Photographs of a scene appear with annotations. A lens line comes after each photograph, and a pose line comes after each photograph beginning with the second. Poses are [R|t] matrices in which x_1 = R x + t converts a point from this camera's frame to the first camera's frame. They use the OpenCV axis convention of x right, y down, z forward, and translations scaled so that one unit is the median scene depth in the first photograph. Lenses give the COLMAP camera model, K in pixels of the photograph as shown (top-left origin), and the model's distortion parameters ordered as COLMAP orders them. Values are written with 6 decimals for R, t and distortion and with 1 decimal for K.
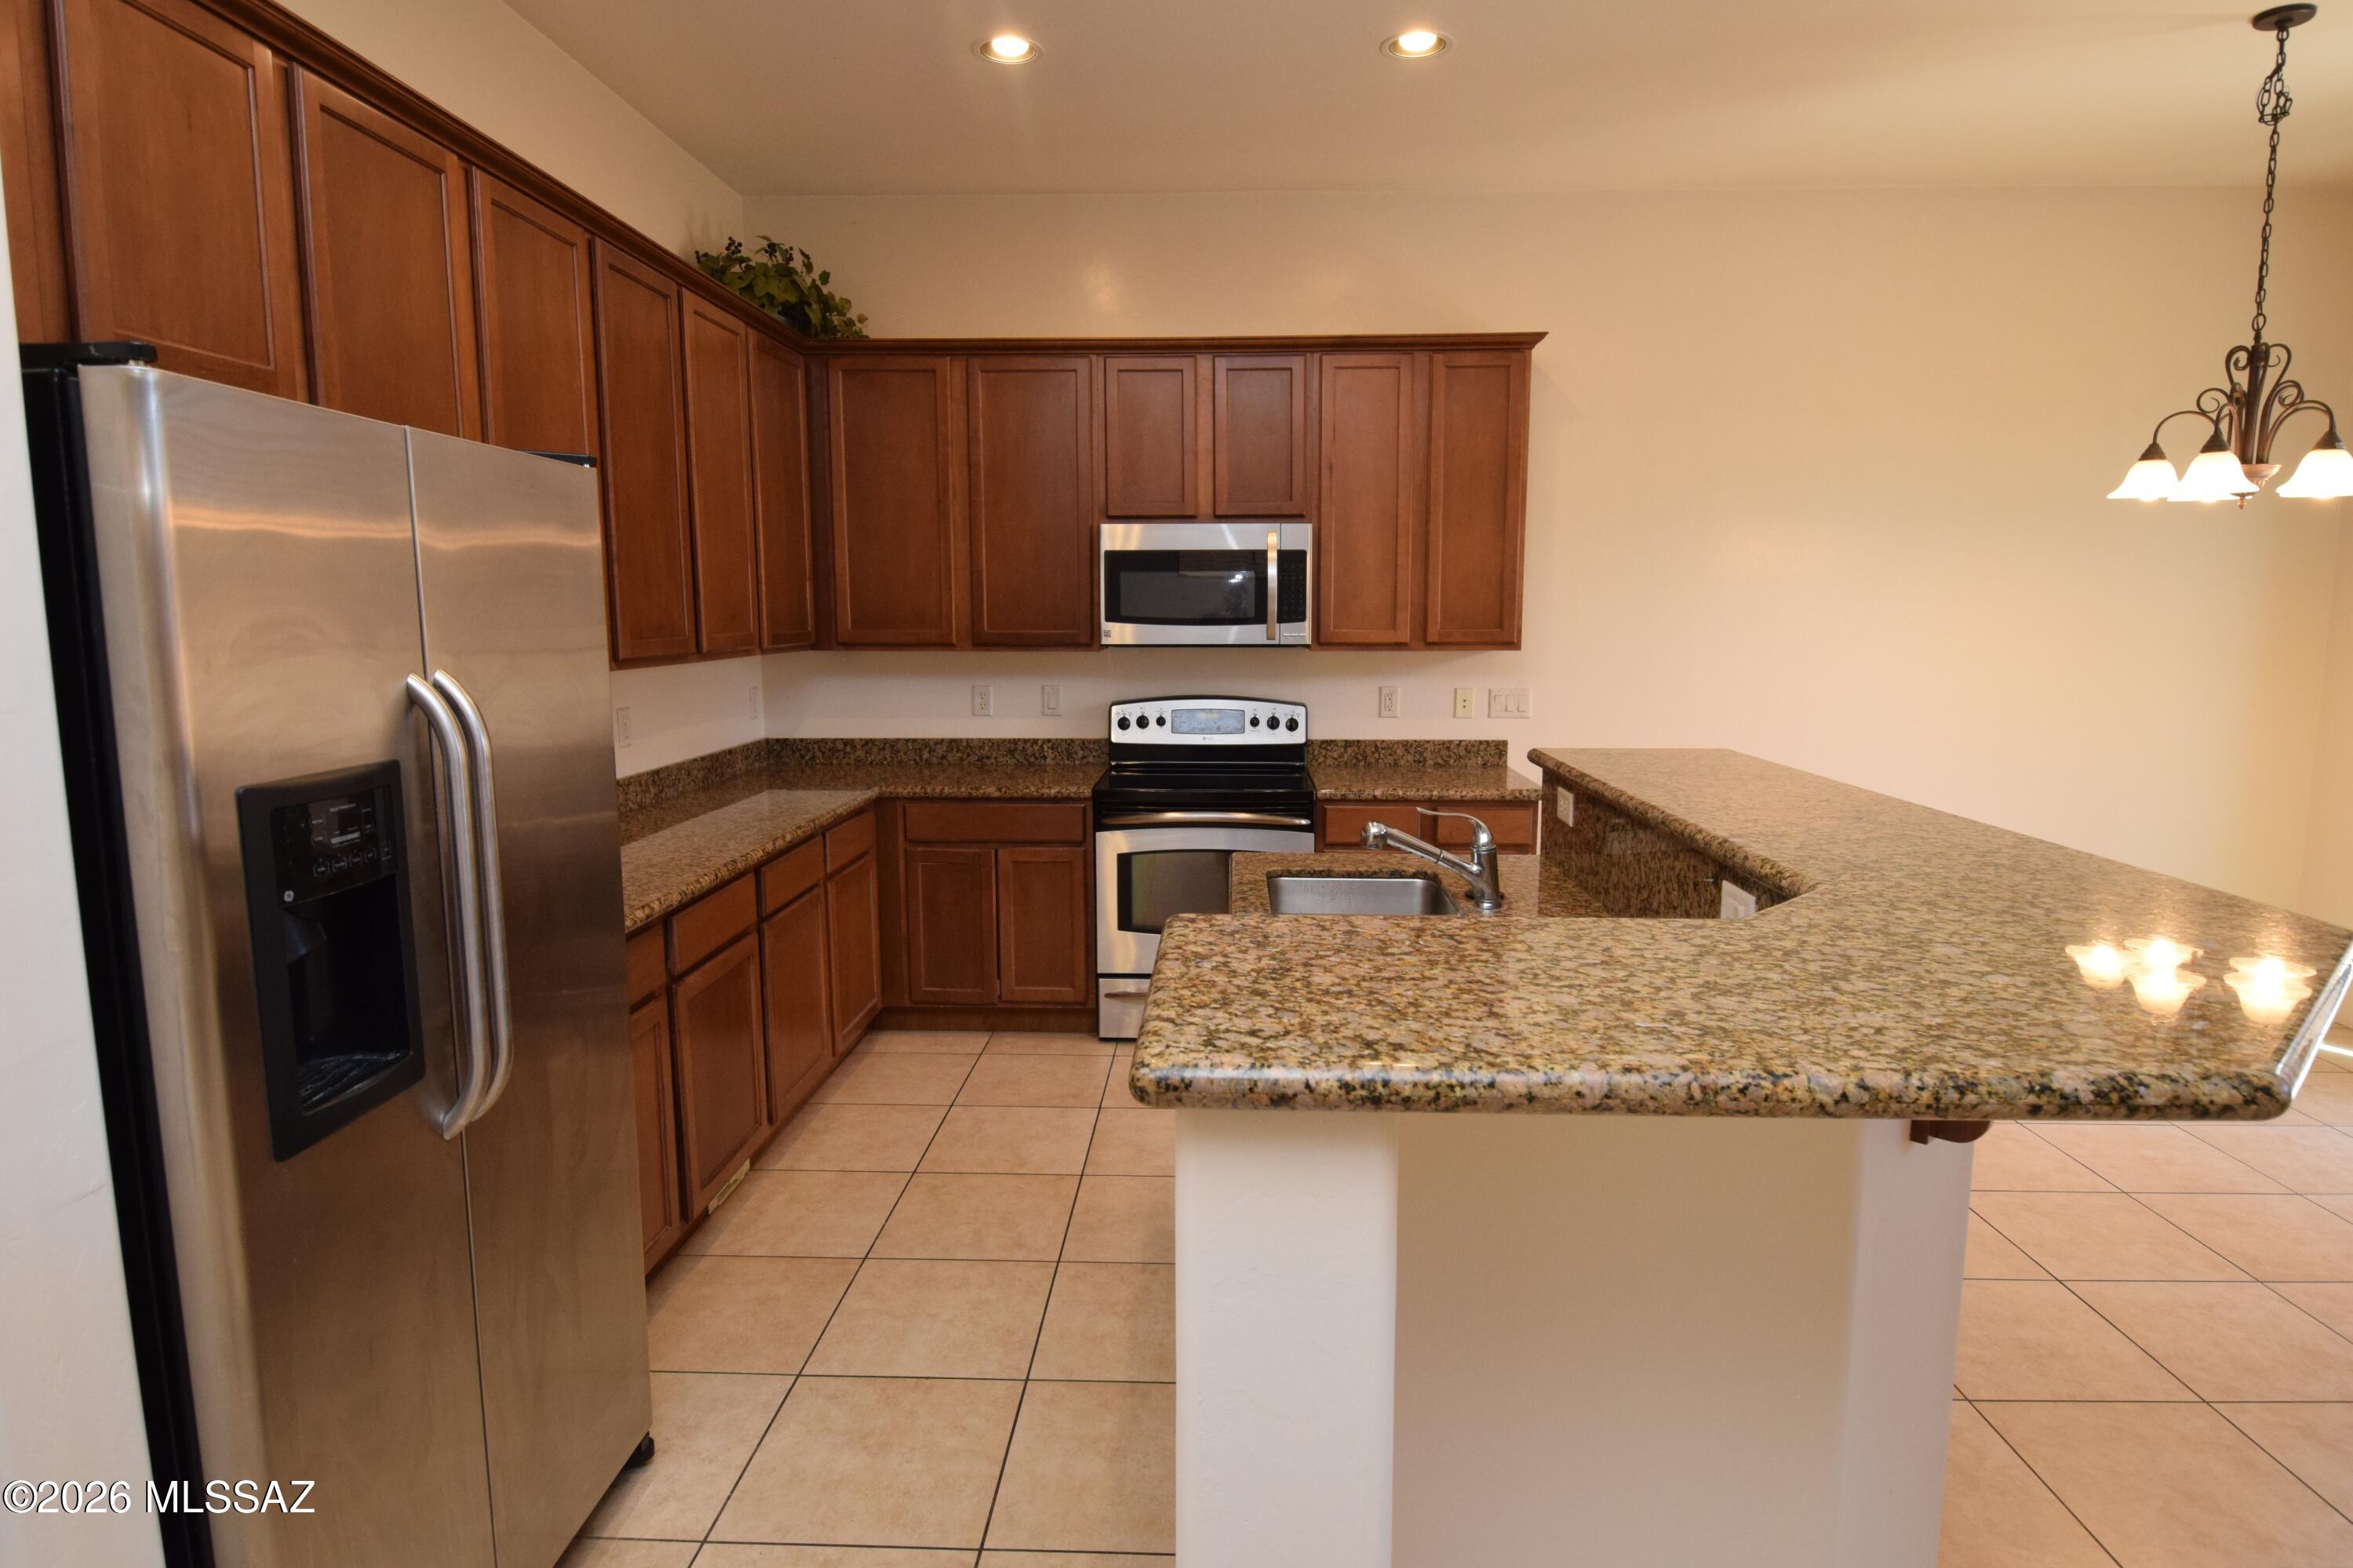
lens RADIAL K [[1261.6, 0, 1183.8], [0, 1261.6, 782.1], [0, 0, 1]] dist [0.021951, -0.028113]
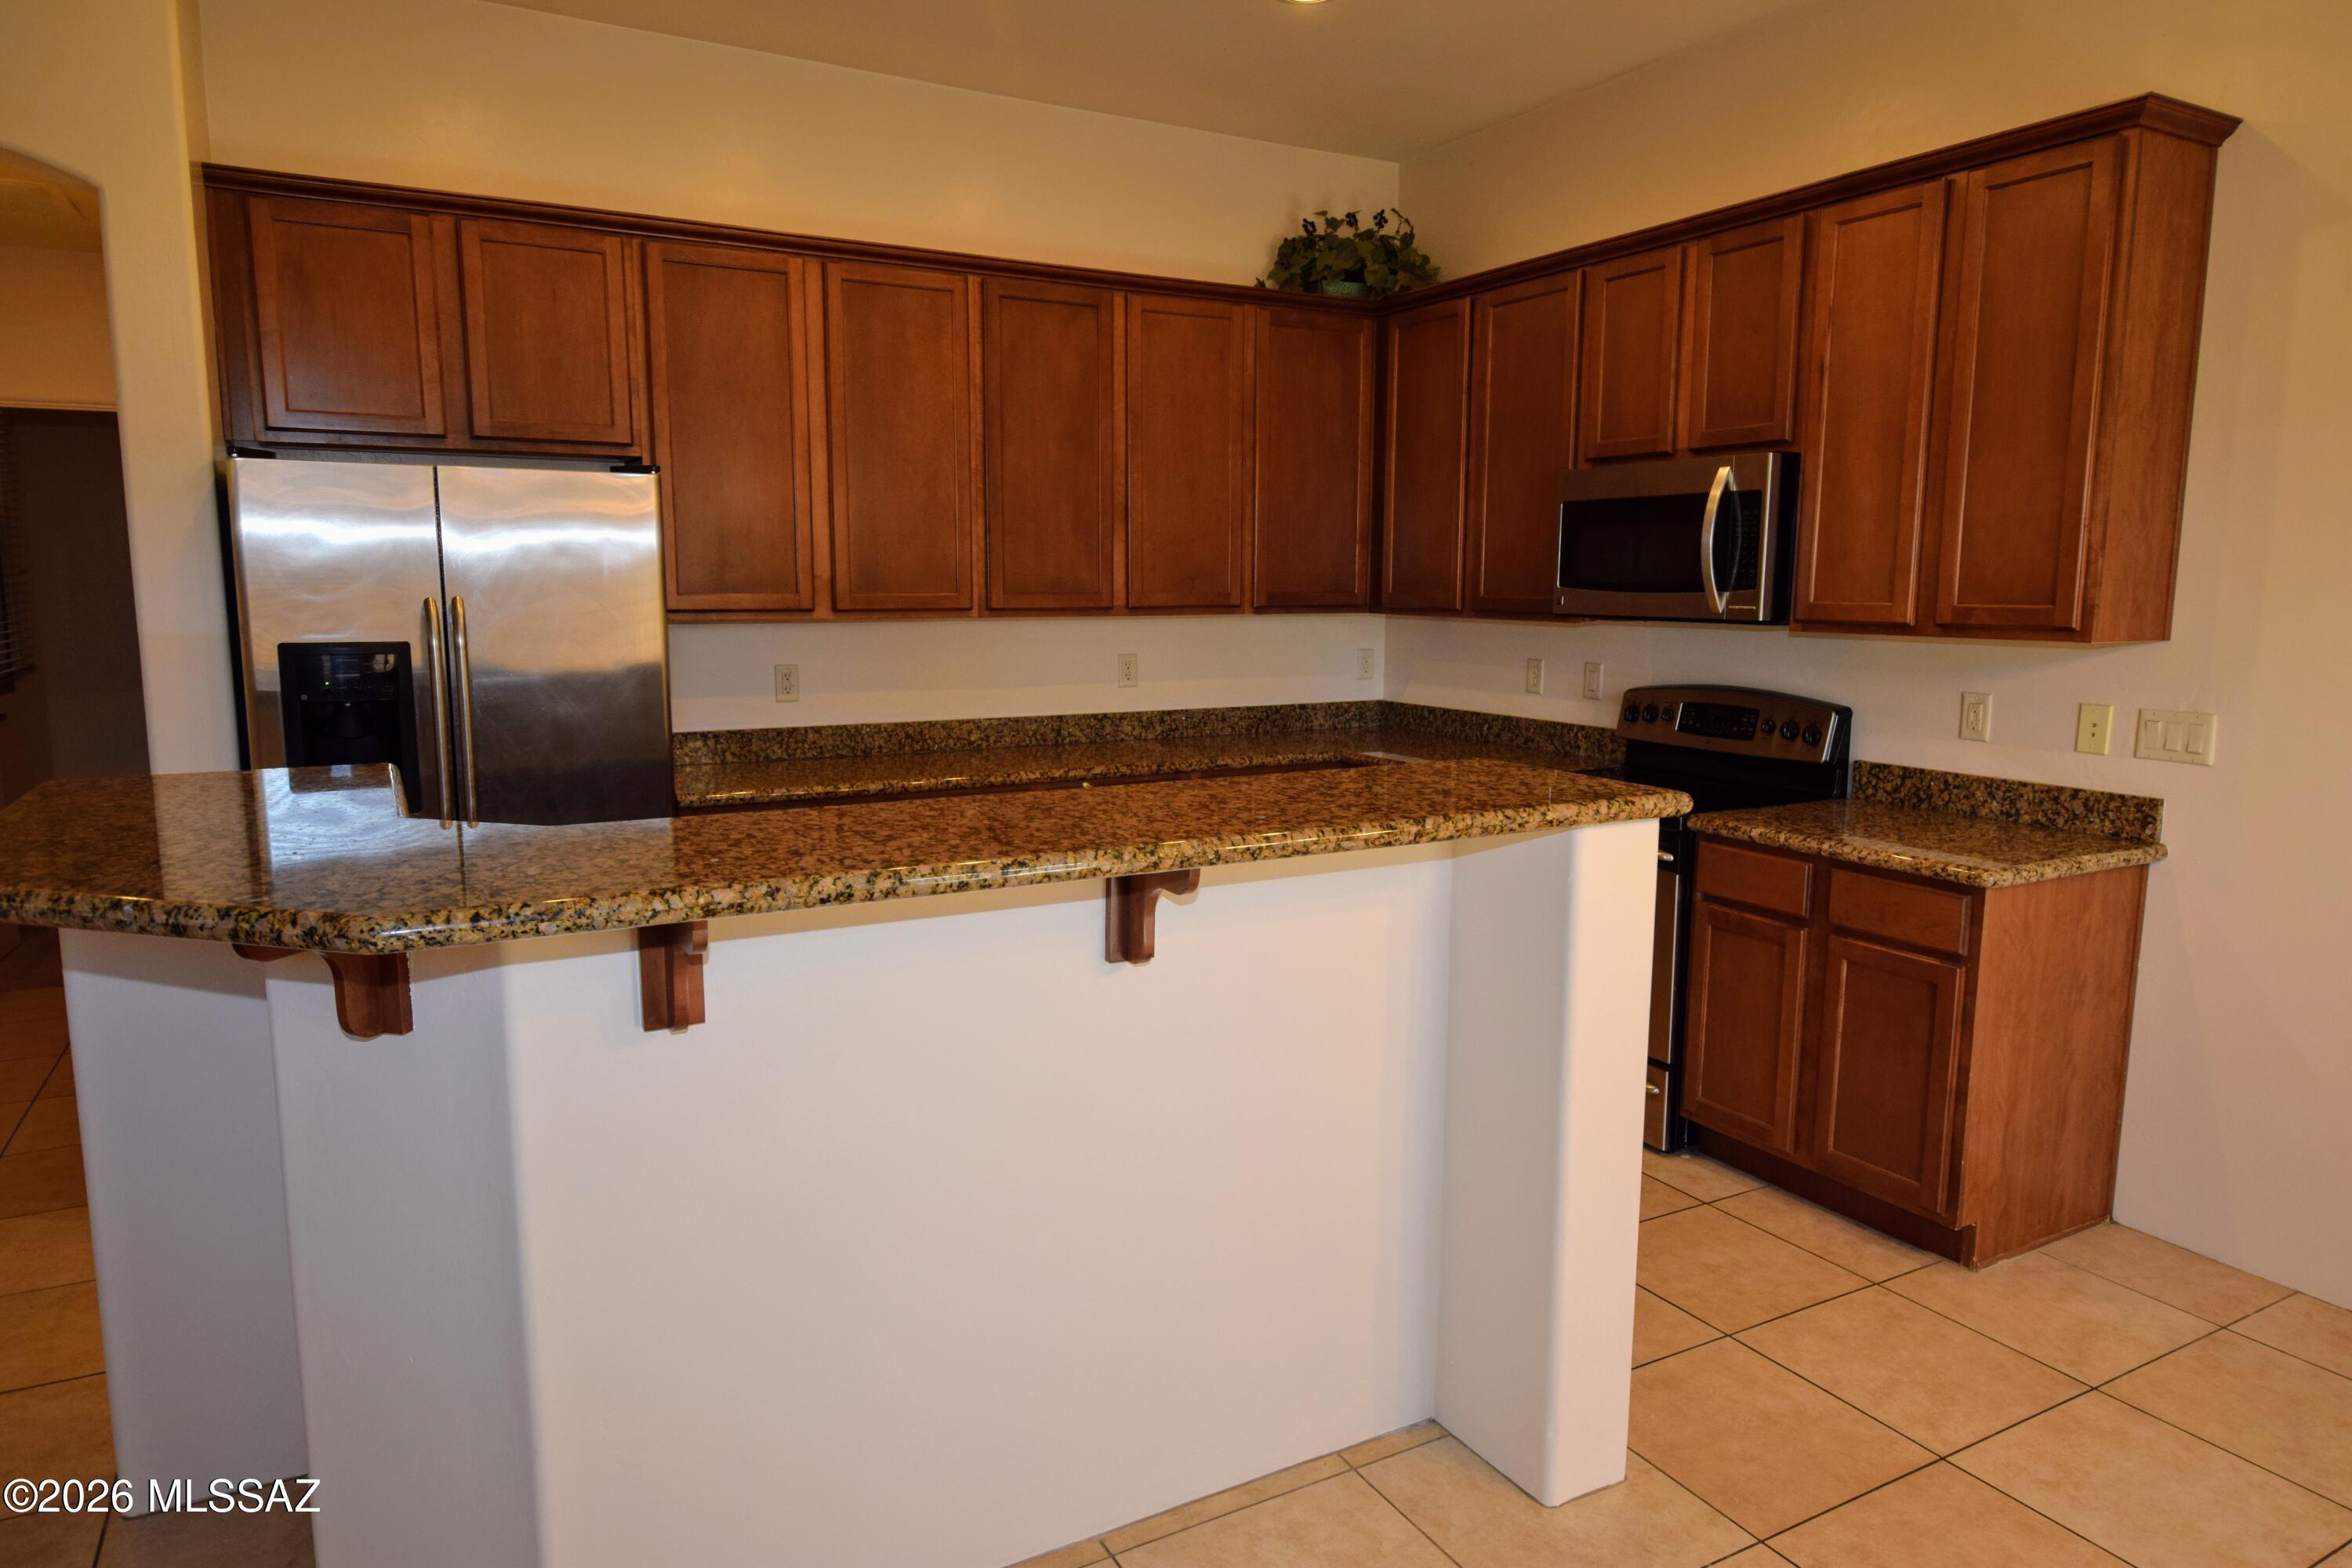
lens RADIAL K [[1455.8, 0, 1185.5], [0, 1455.8, 787.0], [0, 0, 1]] dist [0.004917, -0.001496]
pose [[0.518179, 0.127402, -0.845730, 0.649818], [-0.122046, 0.989738, 0.074318, -0.037291], [0.846519, 0.064708, 0.528411, 0.291704]]
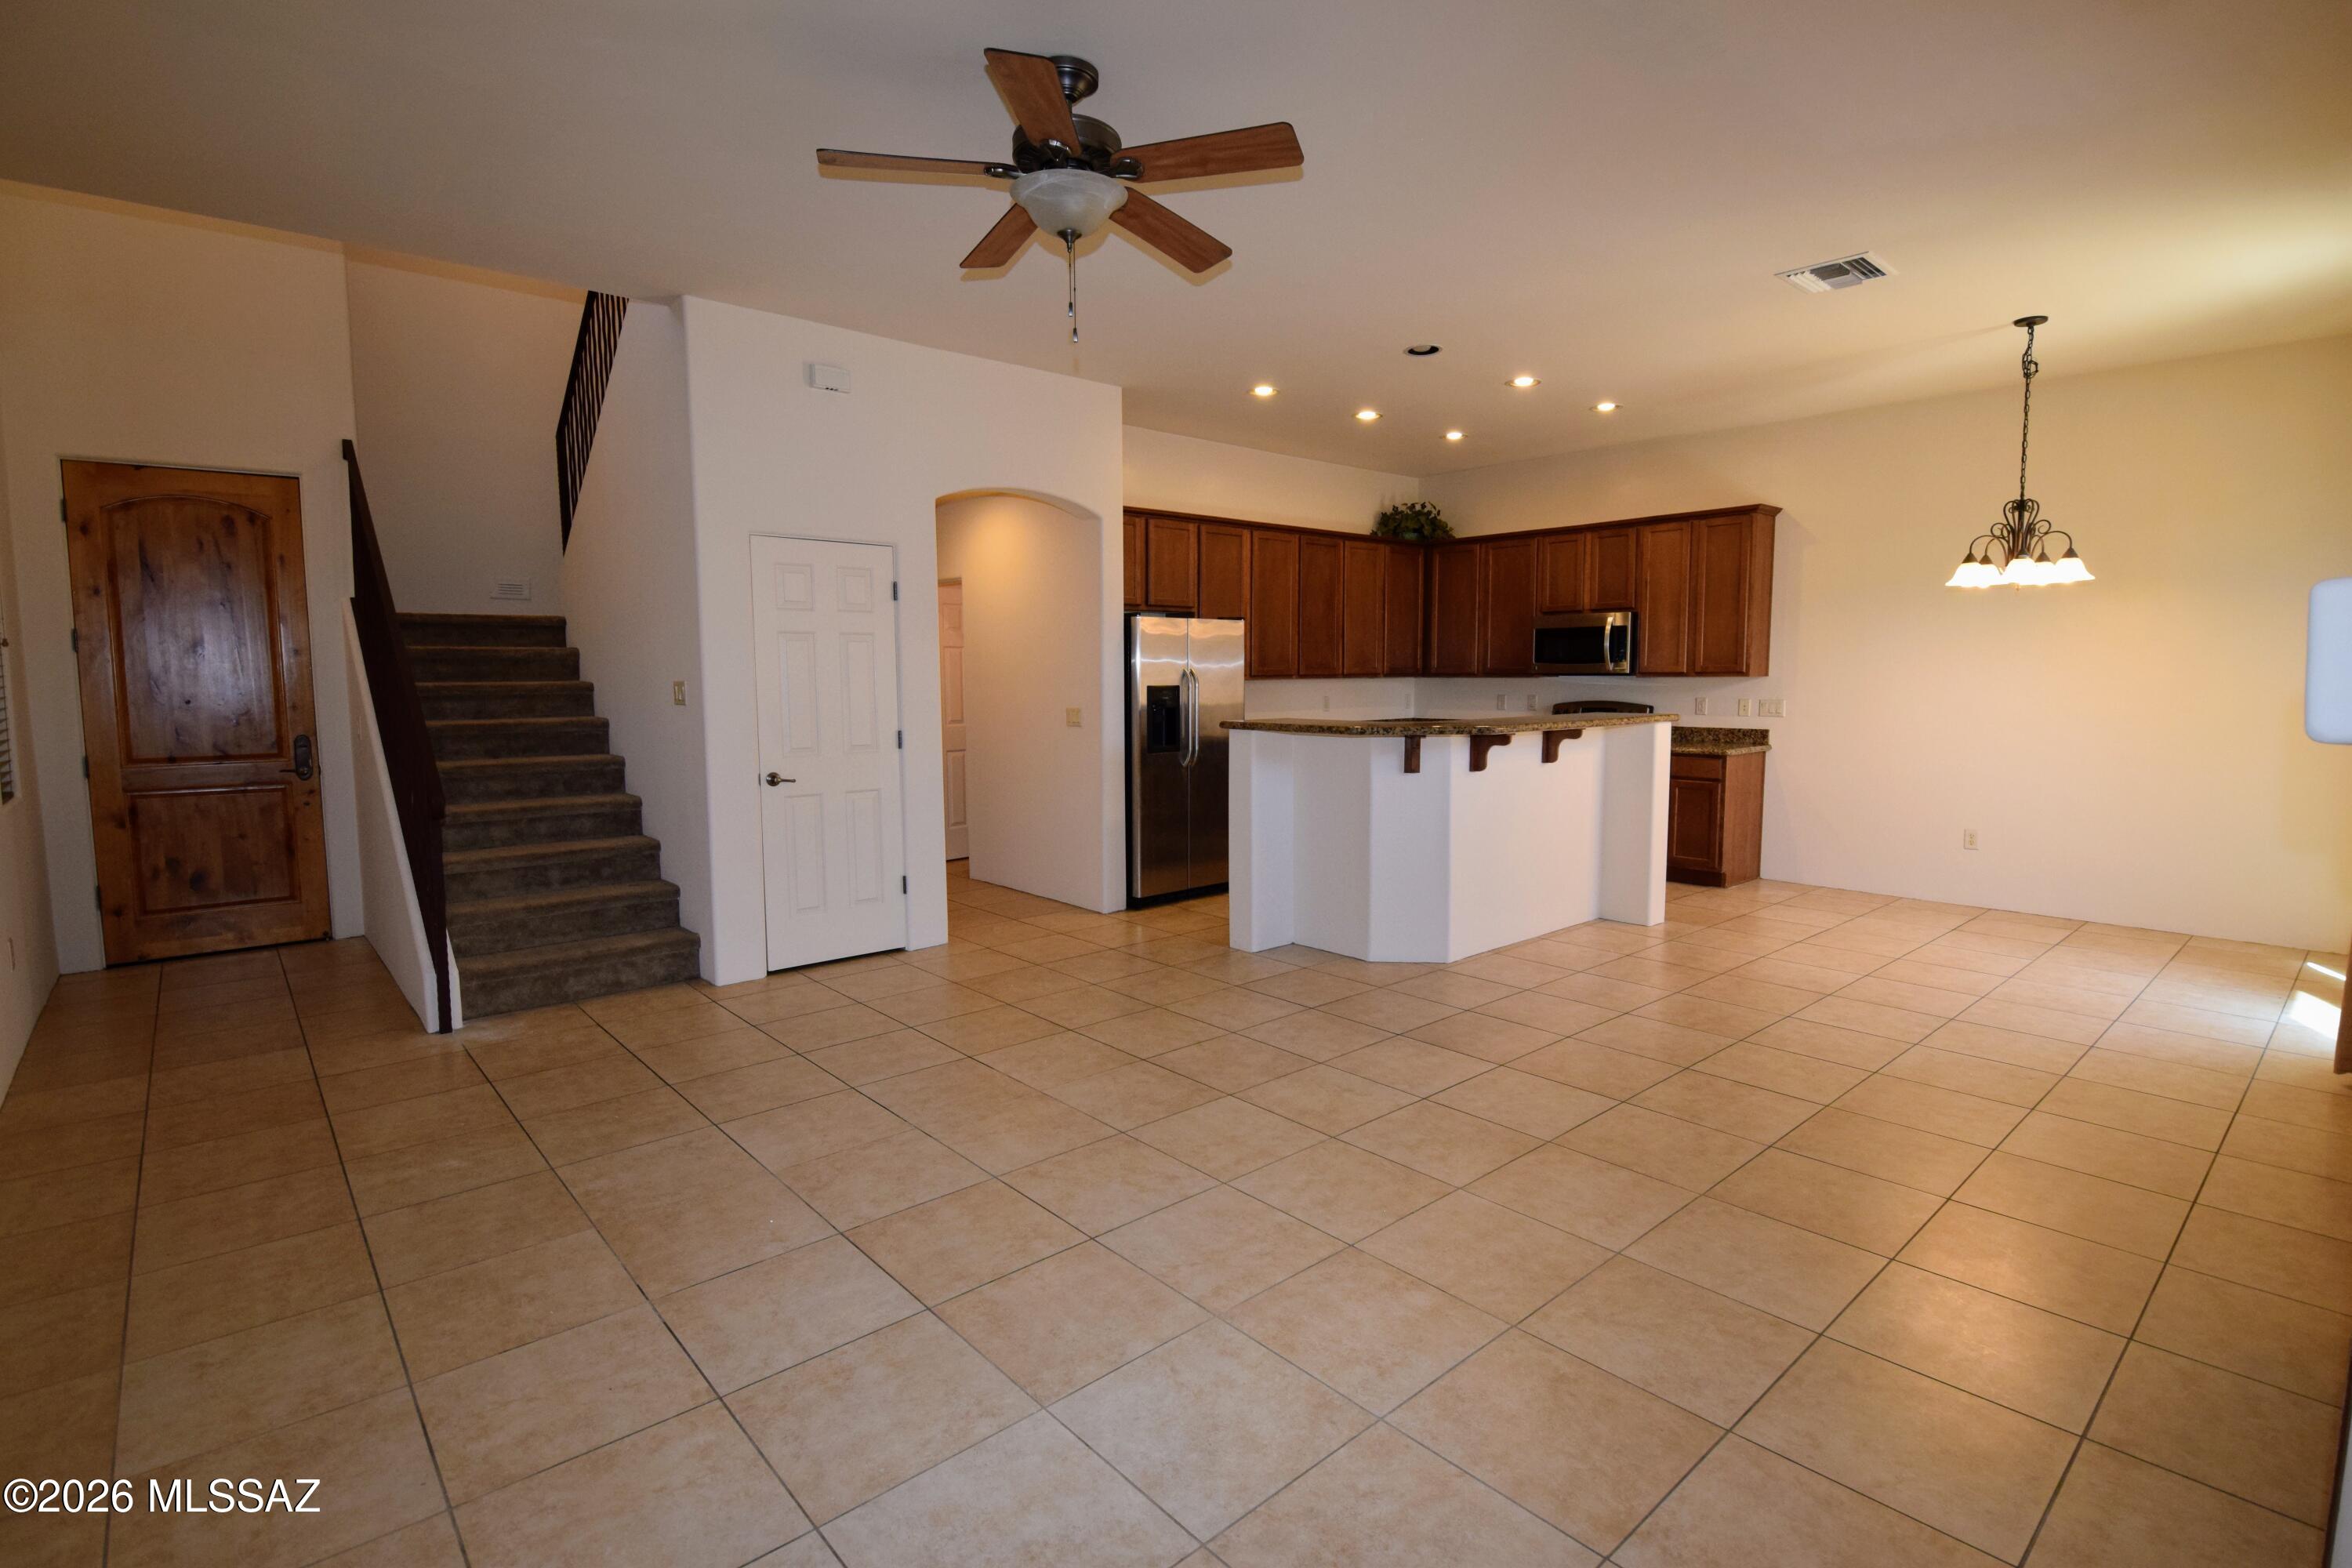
lens RADIAL K [[1109.2, 0, 1182.0], [0, 1109.2, 783.9], [0, 0, 1]] dist [0.017504, -0.026601]
pose [[0.688923, 0.069876, -0.721459, 0.887586], [-0.093602, 0.995585, 0.007045, 0.115957], [0.718766, 0.062676, 0.692422, -0.689714]]
